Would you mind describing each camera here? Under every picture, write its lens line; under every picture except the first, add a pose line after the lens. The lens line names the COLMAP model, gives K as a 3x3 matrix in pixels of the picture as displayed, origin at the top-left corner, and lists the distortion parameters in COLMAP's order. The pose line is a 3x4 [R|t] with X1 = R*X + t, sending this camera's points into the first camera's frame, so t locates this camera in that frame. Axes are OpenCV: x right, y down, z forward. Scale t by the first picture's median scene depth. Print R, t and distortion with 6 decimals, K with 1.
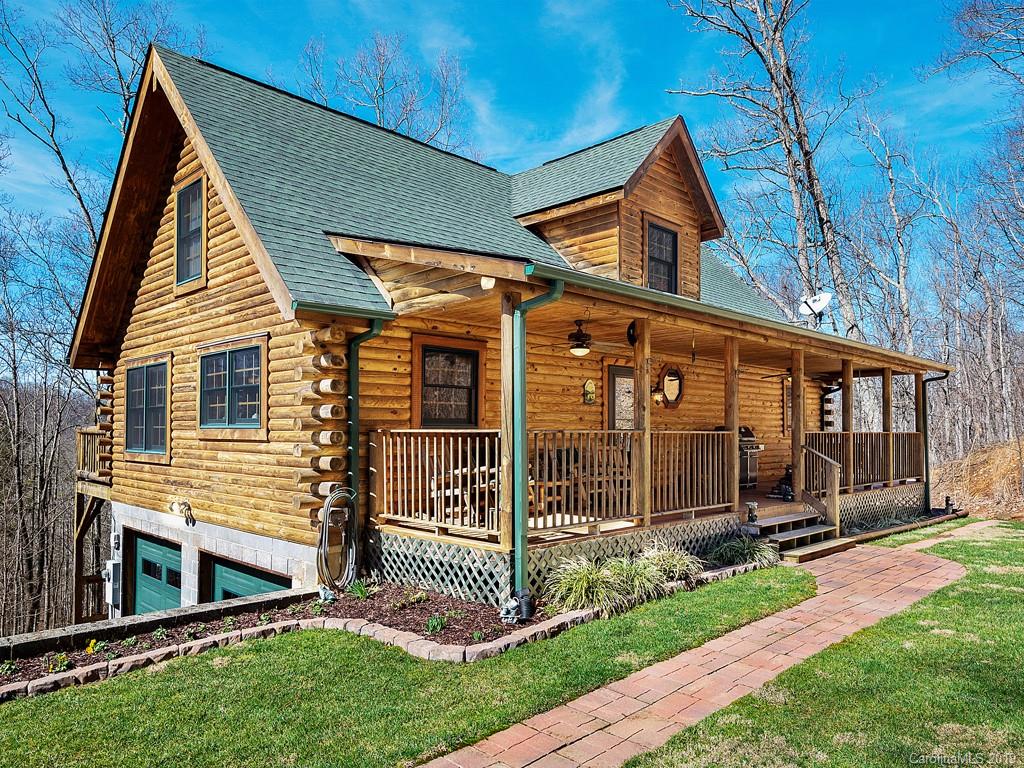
lens RADIAL K [[843.1, 0, 512.0], [0, 843.1, 384.0], [0, 0, 1]] dist [0.005726, 0.001246]
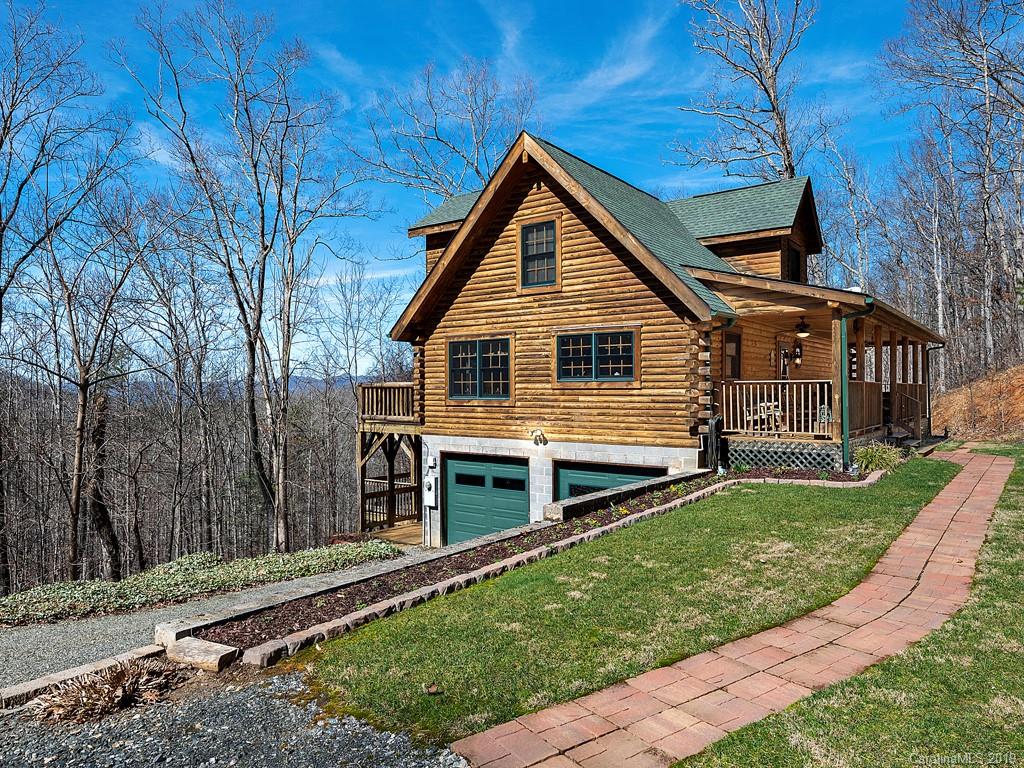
lens RADIAL K [[843.1, 0, 512.0], [0, 843.1, 384.0], [0, 0, 1]] dist [0.005726, 0.001246]
pose [[0.987799, -0.003887, 0.155684, -0.668756], [-0.003550, 0.998867, 0.047463, -0.016634], [-0.155692, -0.047436, 0.986666, -0.505374]]
